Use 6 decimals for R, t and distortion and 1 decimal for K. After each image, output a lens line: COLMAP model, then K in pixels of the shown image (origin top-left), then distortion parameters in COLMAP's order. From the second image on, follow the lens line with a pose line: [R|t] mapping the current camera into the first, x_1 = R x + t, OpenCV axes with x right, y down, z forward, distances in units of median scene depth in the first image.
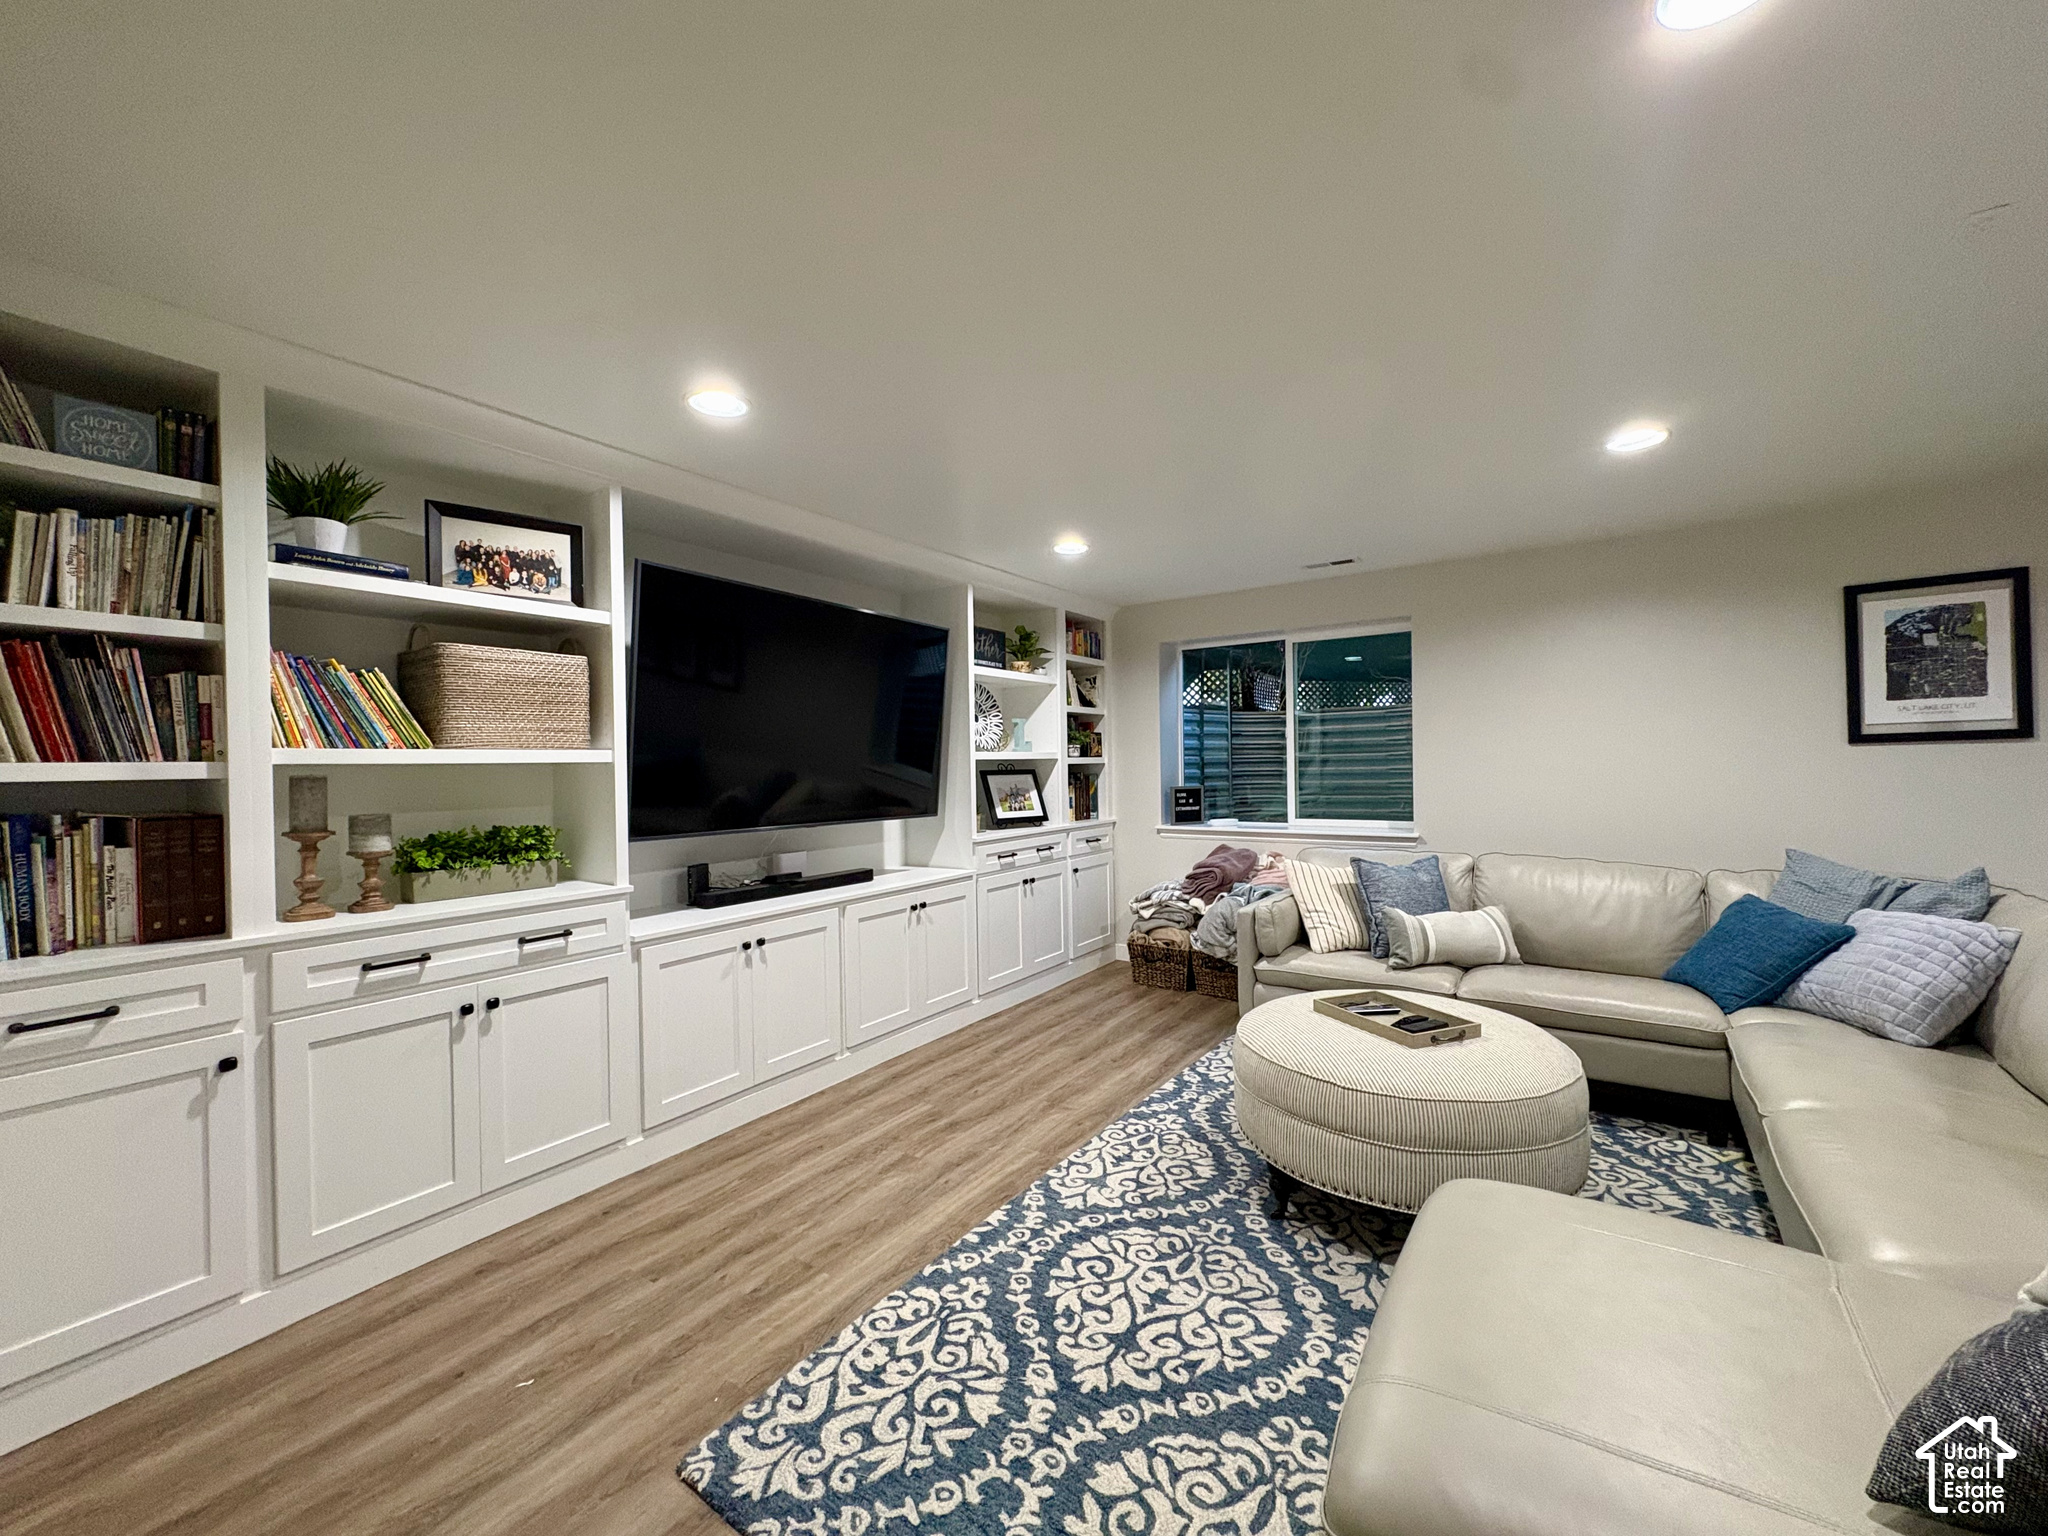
lens RADIAL K [[818.3, 0, 1024.0], [0, 818.3, 768.0], [0, 0, 1]] dist [-0.000942, -0.000080]
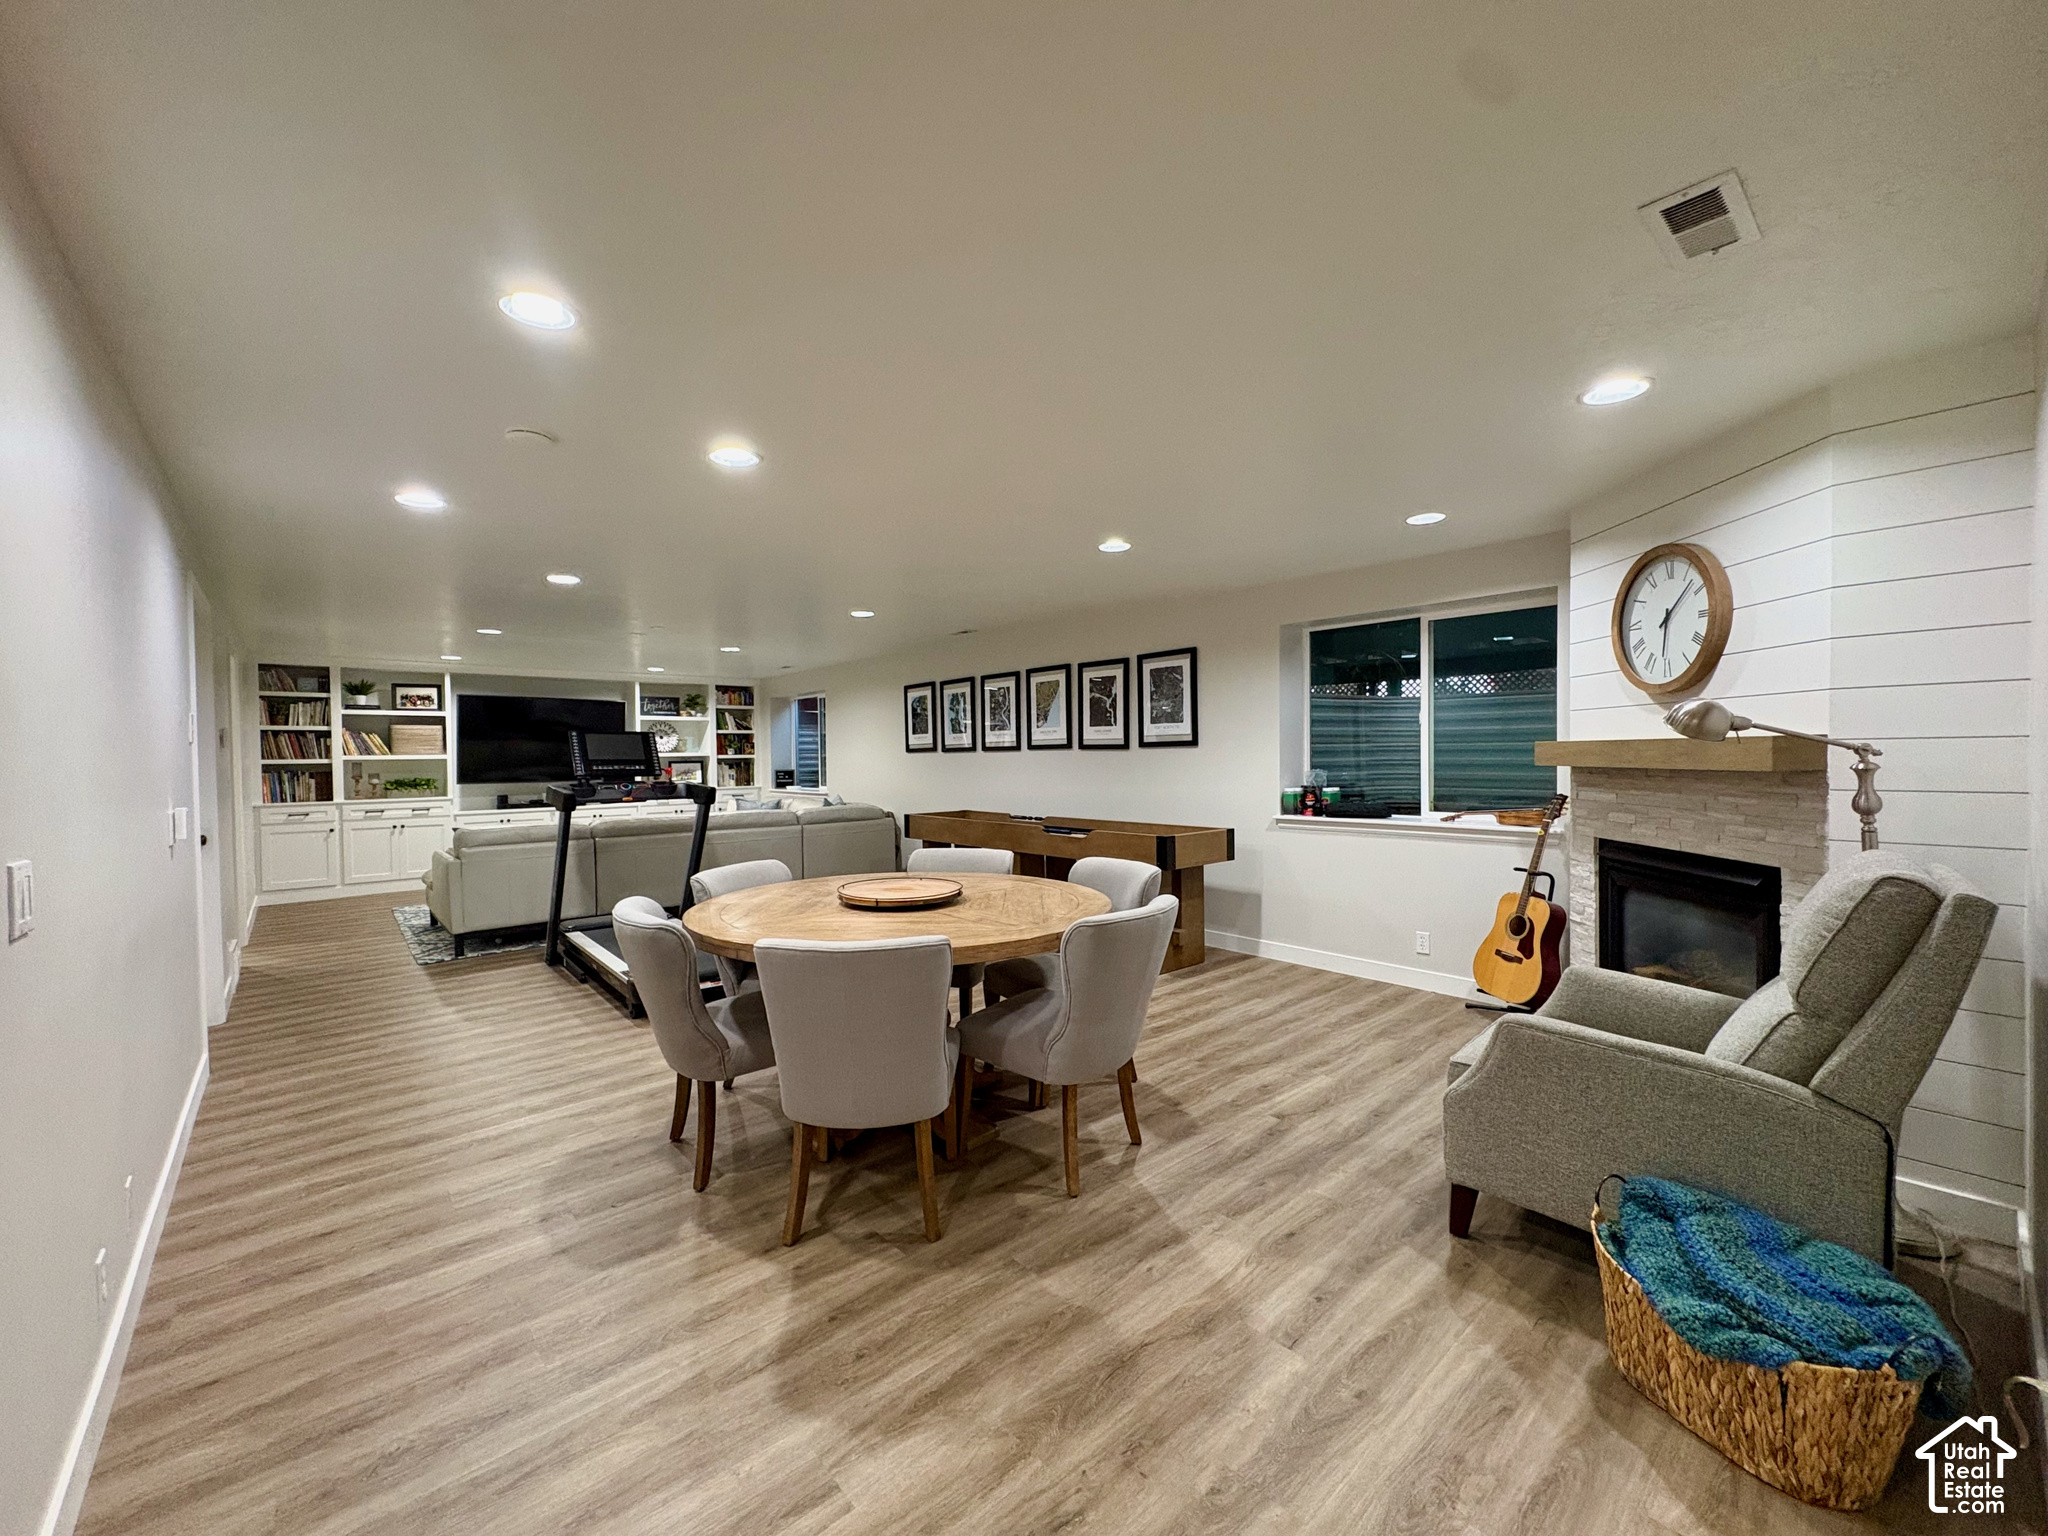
lens RADIAL K [[822.1, 0, 1024.0], [0, 822.1, 768.0], [0, 0, 1]] dist [0.000167, 0.000036]
pose [[0.971713, 0.005928, -0.236090, 2.745723], [-0.002861, 0.999907, 0.013332, -0.022659], [0.236147, -0.012279, 0.971640, -1.789929]]
